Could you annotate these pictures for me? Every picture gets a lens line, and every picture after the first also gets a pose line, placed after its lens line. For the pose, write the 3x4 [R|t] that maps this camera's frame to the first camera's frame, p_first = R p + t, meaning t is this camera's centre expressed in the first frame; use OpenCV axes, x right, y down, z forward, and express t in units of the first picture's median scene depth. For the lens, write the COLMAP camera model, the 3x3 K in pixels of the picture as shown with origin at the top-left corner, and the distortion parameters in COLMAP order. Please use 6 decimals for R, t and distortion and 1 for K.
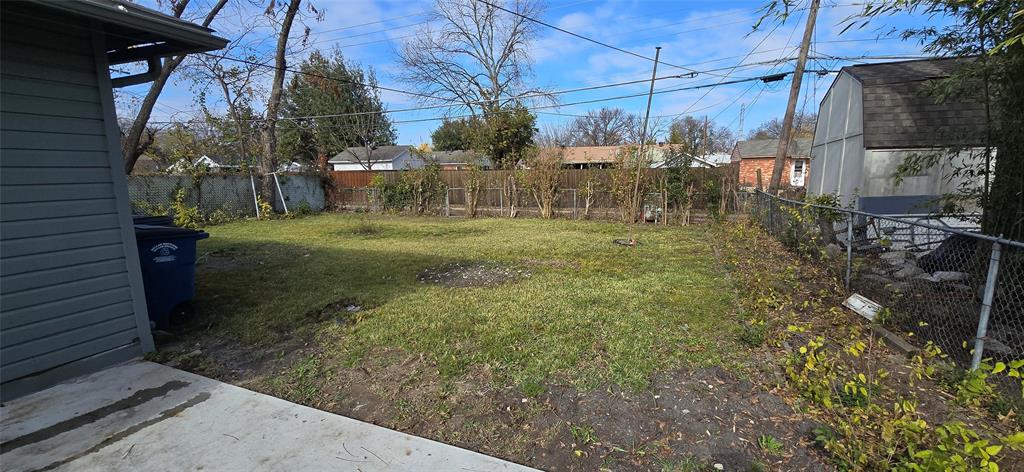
lens RADIAL K [[417.5, 0, 509.0], [0, 417.5, 241.0], [0, 0, 1]] dist [-0.000932, -0.000041]
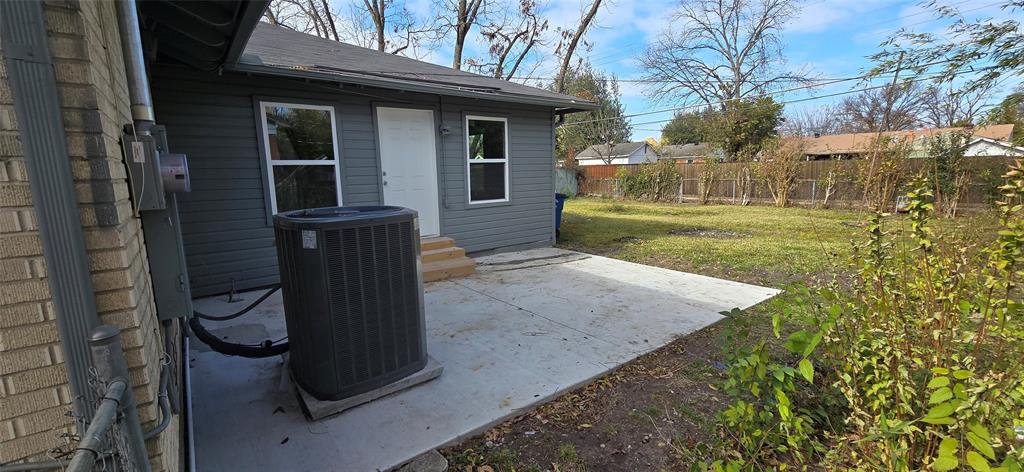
lens RADIAL K [[417.5, 0, 509.0], [0, 417.5, 241.0], [0, 0, 1]] dist [-0.000932, -0.000041]
pose [[0.872272, 0.074351, -0.483335, 0.003062], [-0.067793, 0.997216, 0.031054, 0.021681], [0.484299, 0.005679, 0.874884, -0.127317]]
